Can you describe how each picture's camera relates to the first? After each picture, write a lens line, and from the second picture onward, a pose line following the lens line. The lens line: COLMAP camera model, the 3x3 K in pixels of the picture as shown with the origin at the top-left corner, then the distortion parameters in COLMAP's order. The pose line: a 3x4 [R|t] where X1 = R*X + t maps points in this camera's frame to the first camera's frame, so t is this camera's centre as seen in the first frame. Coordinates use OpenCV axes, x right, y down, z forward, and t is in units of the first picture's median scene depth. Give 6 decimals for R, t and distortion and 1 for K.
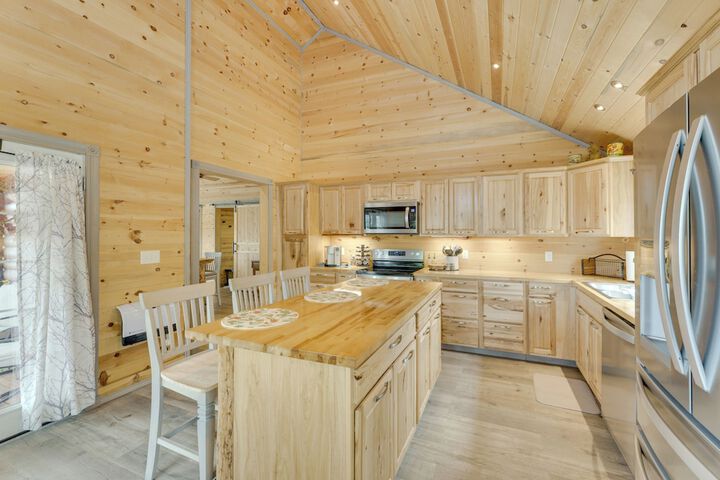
lens RADIAL K [[304.4, 0, 358.0], [0, 304.4, 233.4], [0, 0, 1]] dist [-0.000352, 0.000135]
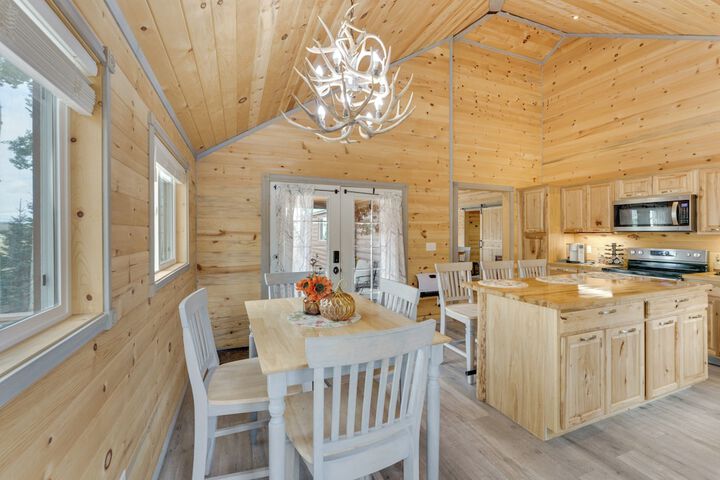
lens RADIAL K [[304.4, 0, 358.0], [0, 304.4, 233.4], [0, 0, 1]] dist [-0.000352, 0.000135]
pose [[0.725696, -0.001274, -0.688014, 0.097184], [0.004423, 0.999986, 0.002814, 0.000410], [0.688001, -0.005085, 0.725692, -0.285205]]
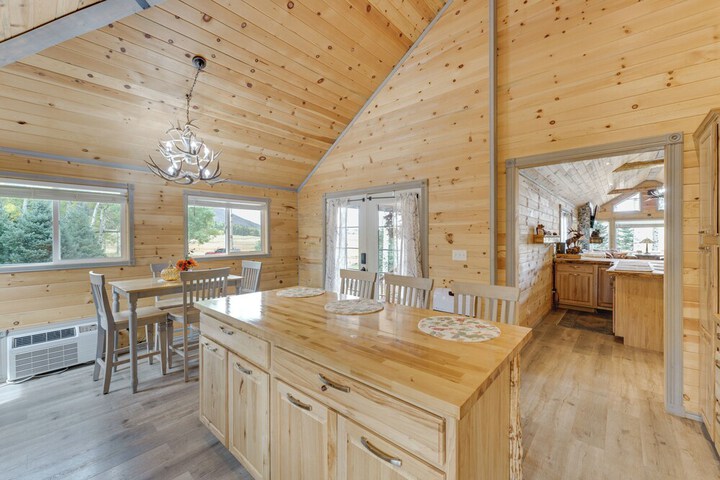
lens RADIAL K [[290.4, 0, 361.7], [0, 290.4, 238.5], [0, 0, 1]] dist [-0.001294, 0.000022]
pose [[-0.289286, 0.006274, -0.957222, 0.355629], [0.005718, 0.999972, 0.004826, 0.001656], [0.957226, -0.004077, -0.289314, 0.616774]]
